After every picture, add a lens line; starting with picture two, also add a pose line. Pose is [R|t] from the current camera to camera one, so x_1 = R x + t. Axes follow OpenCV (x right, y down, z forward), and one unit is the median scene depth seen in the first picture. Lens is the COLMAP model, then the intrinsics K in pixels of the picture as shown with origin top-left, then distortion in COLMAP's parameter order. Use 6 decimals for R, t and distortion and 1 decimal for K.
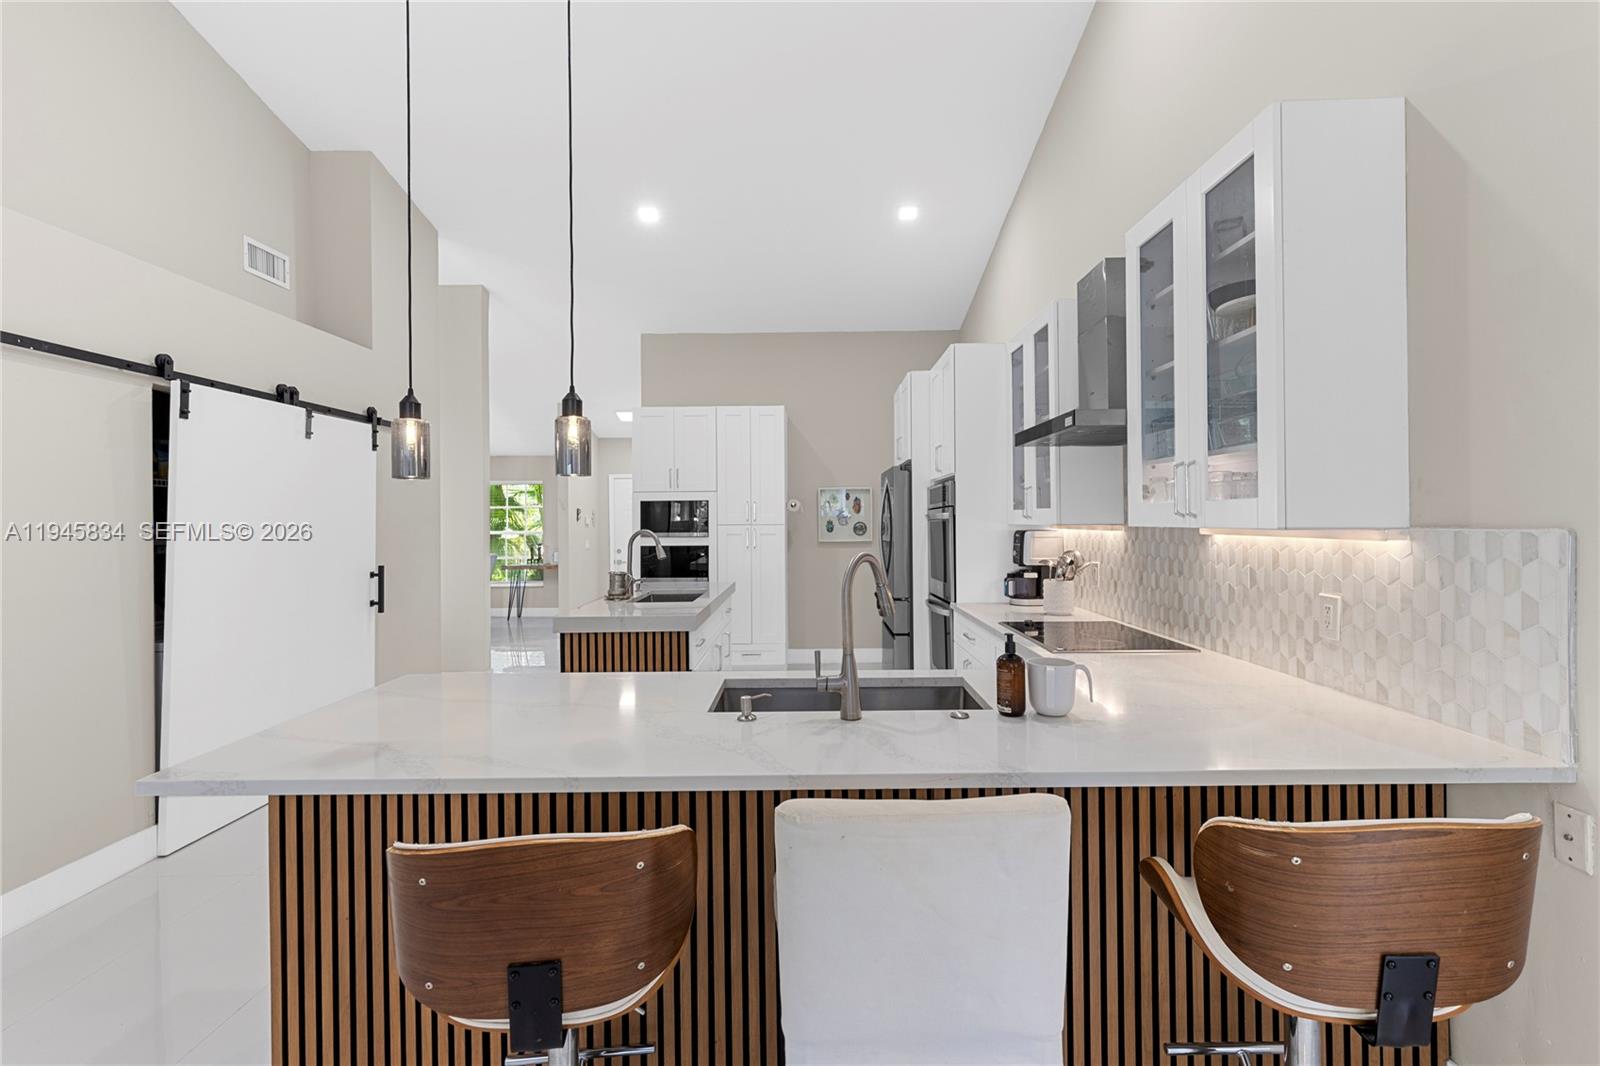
lens RADIAL K [[720.6, 0, 804.4], [0, 720.6, 520.0], [0, 0, 1]] dist [0.003616, 0.000627]
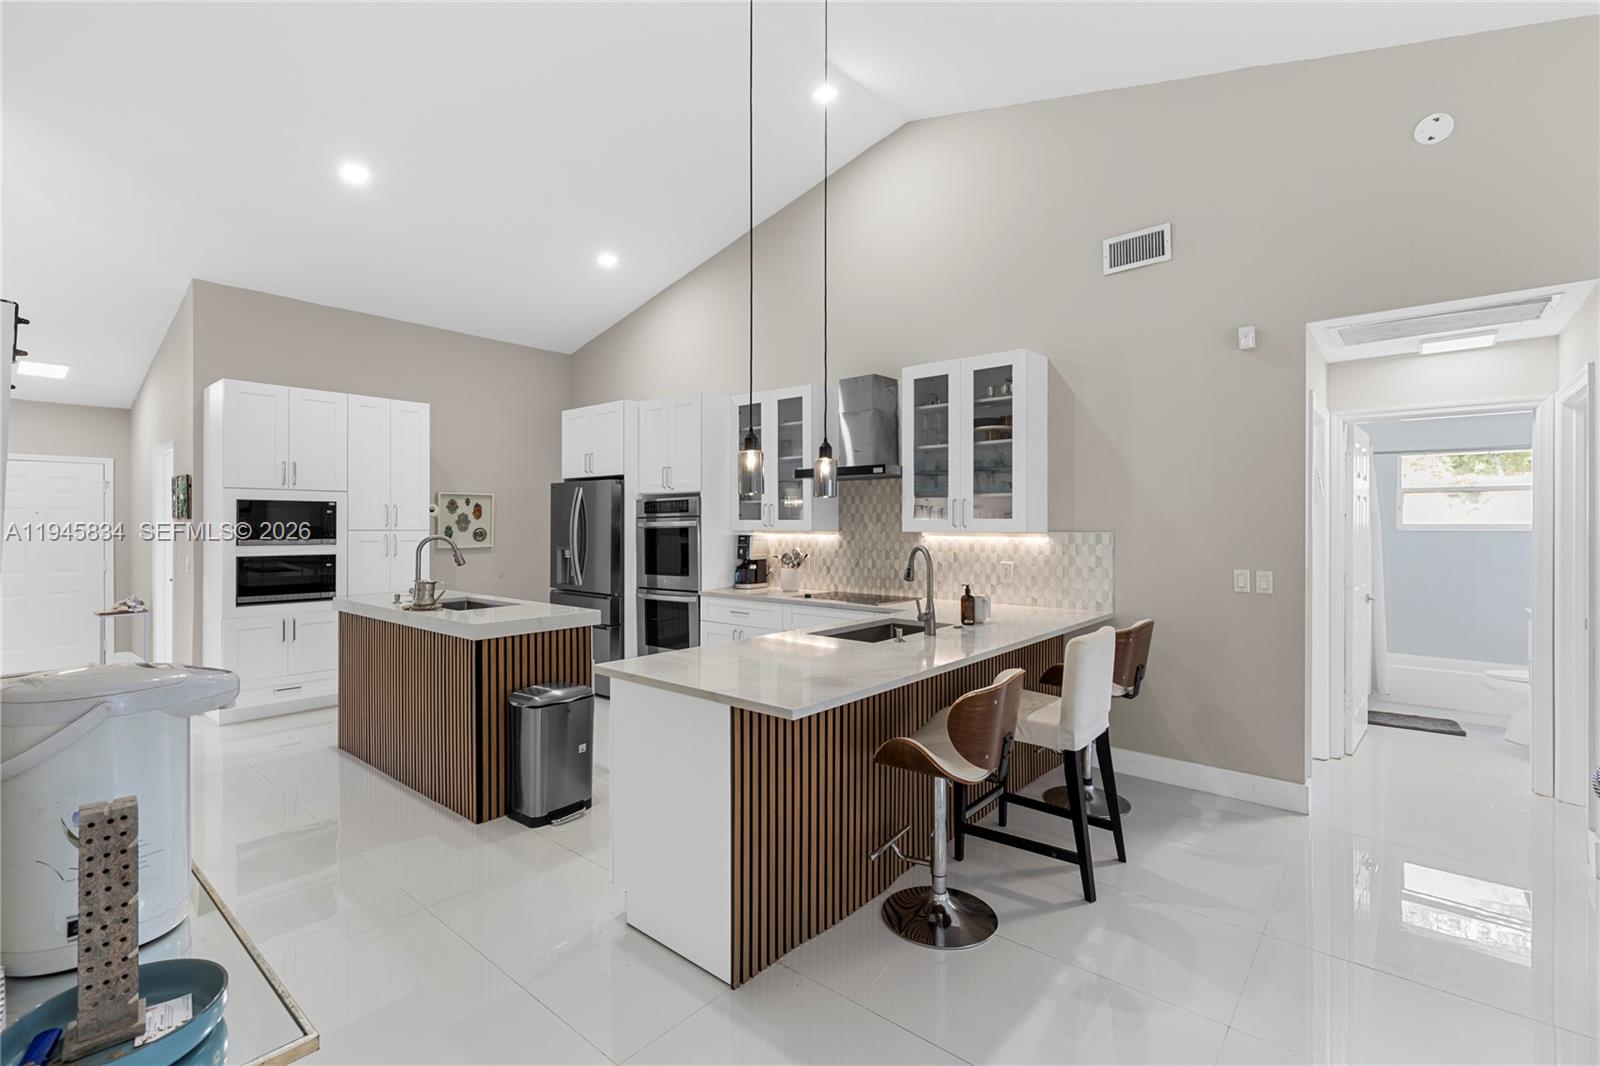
lens RADIAL K [[720.6, 0, 801.3], [0, 720.6, 527.2], [0, 0, 1]] dist [0.003616, 0.000627]
pose [[0.641993, 0.006316, 0.766685, -1.088093], [-0.006433, 0.999975, -0.002850, 0.004769], [-0.766684, -0.003102, 0.642017, 0.046879]]
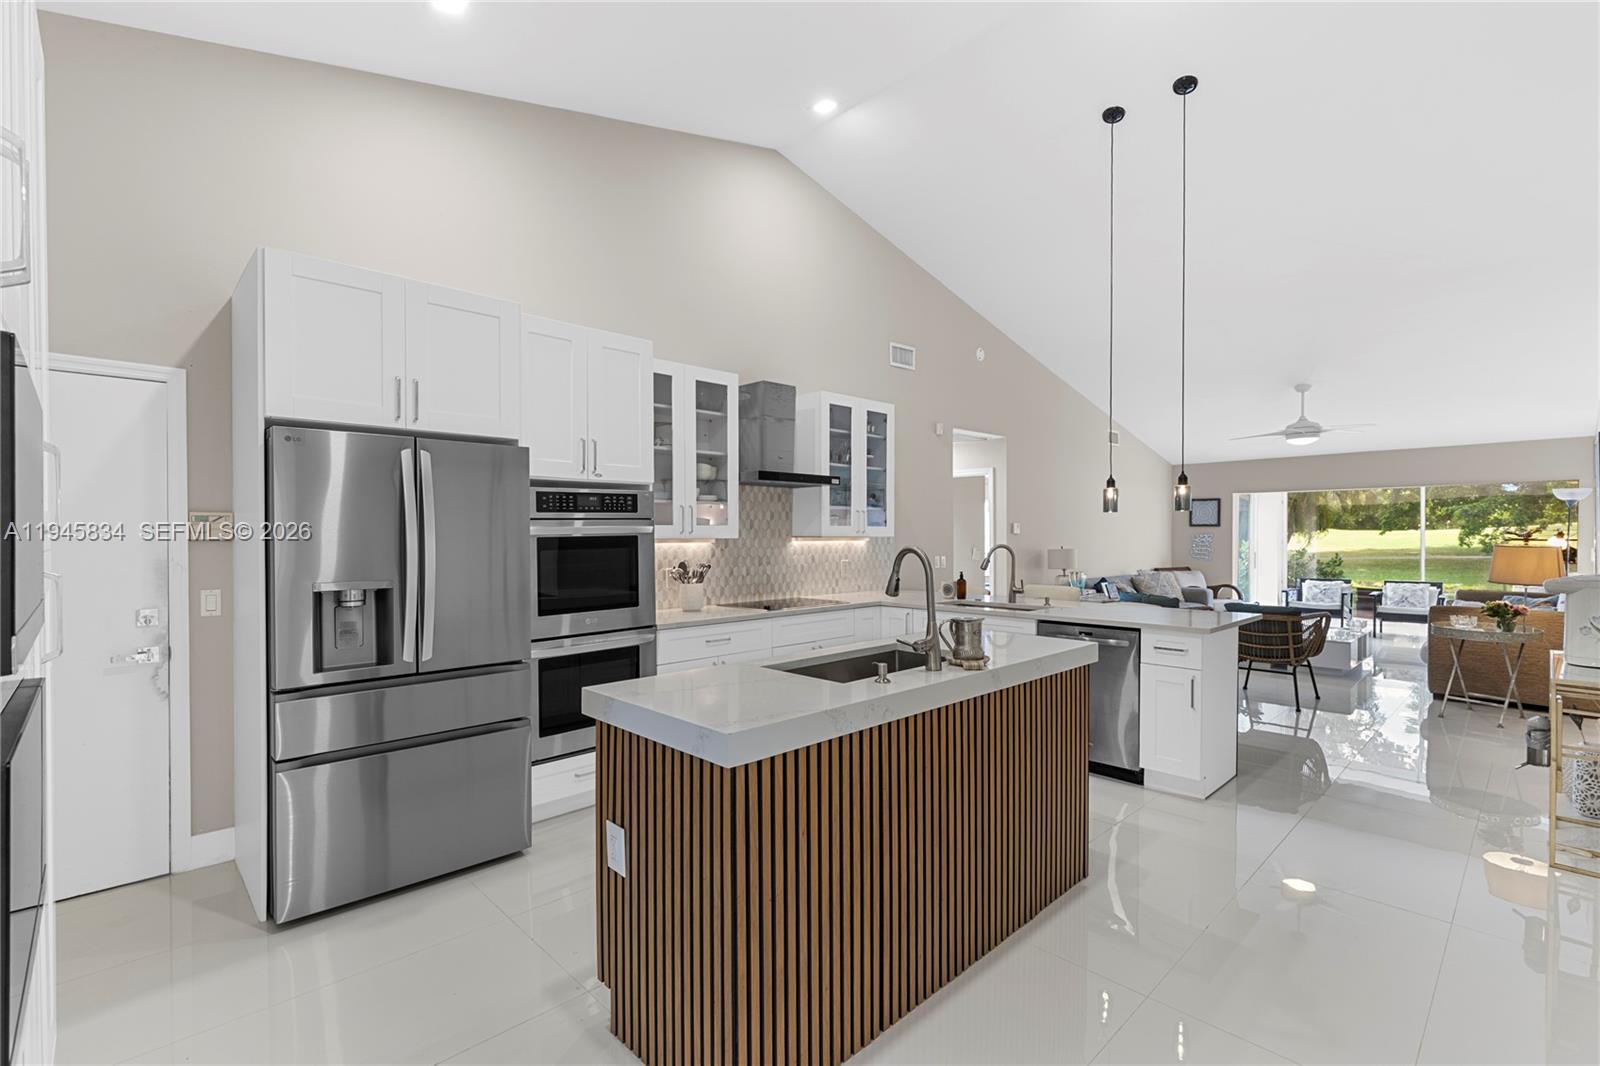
lens RADIAL K [[720.6, 0, 810.9], [0, 720.6, 537.9], [0, 0, 1]] dist [0.003616, 0.000627]
pose [[-0.704439, 0.006514, 0.709735, -0.947025], [0.009266, 0.999957, 0.000019, 0.010662], [-0.709704, 0.006590, -0.704469, 2.443857]]
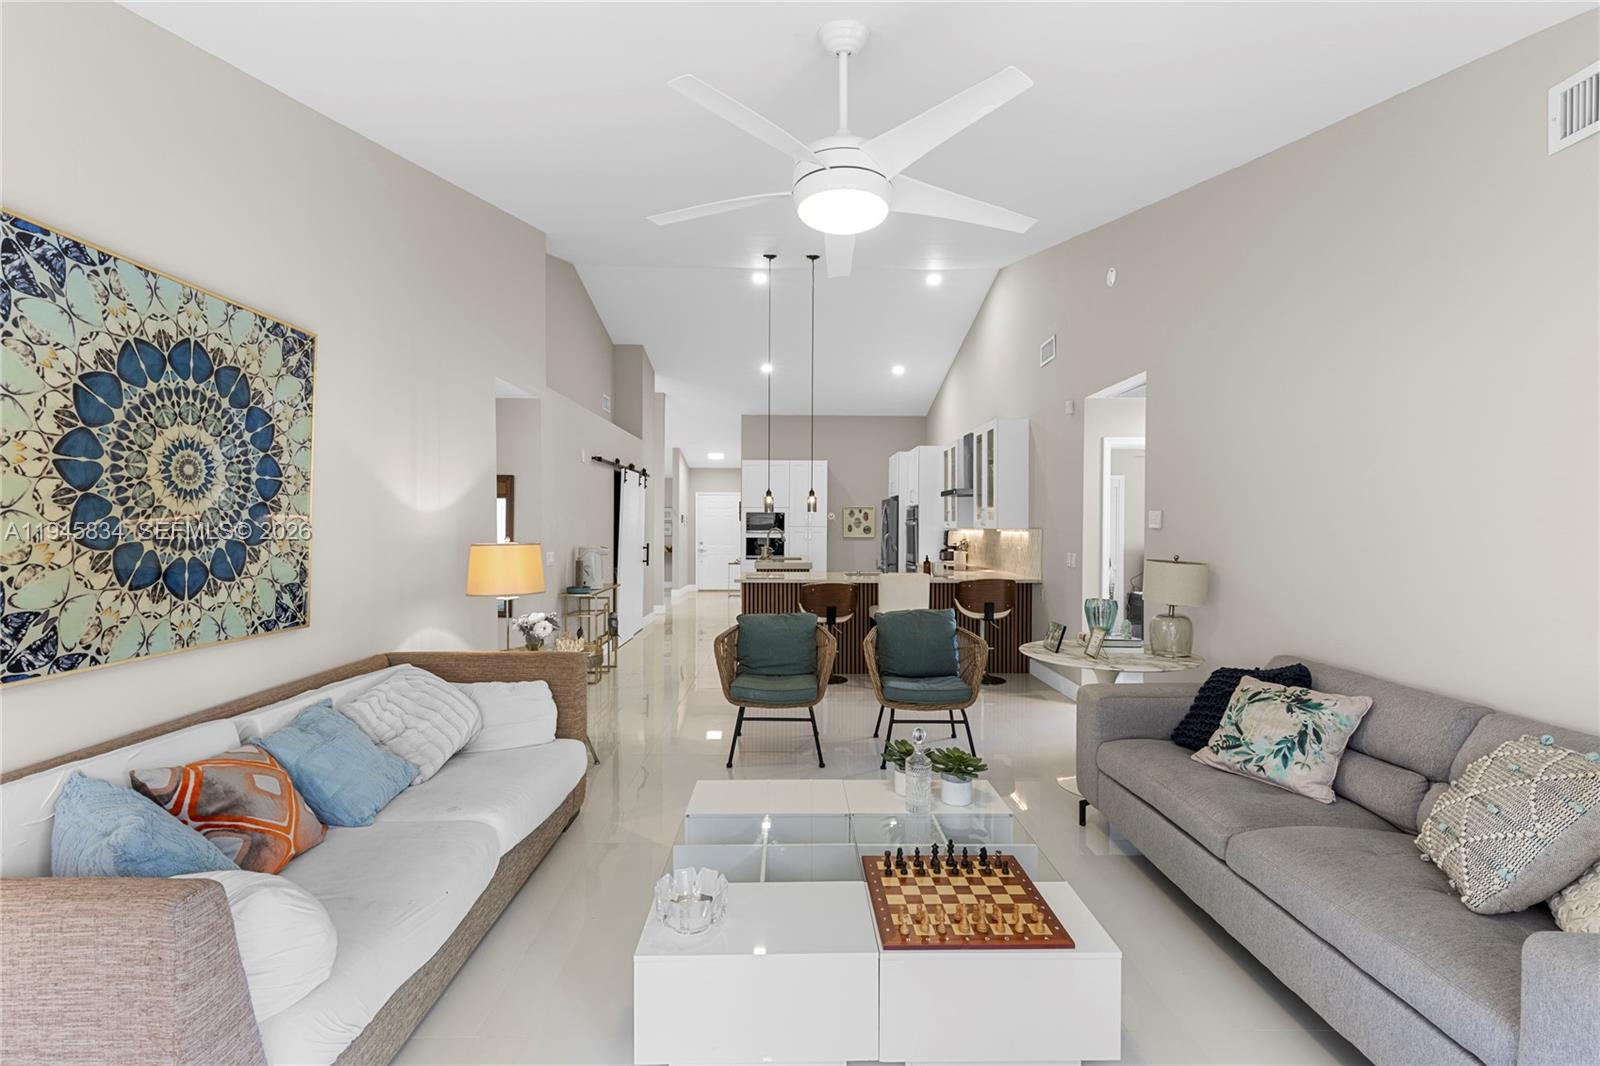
lens RADIAL K [[720.6, 0, 810.1], [0, 720.6, 527.0], [0, 0, 1]] dist [0.003616, 0.000627]
pose [[0.999207, 0.014437, 0.037106, -0.335201], [-0.014590, 0.999886, 0.003851, 0.001412], [-0.037047, -0.004389, 0.999304, -1.961044]]
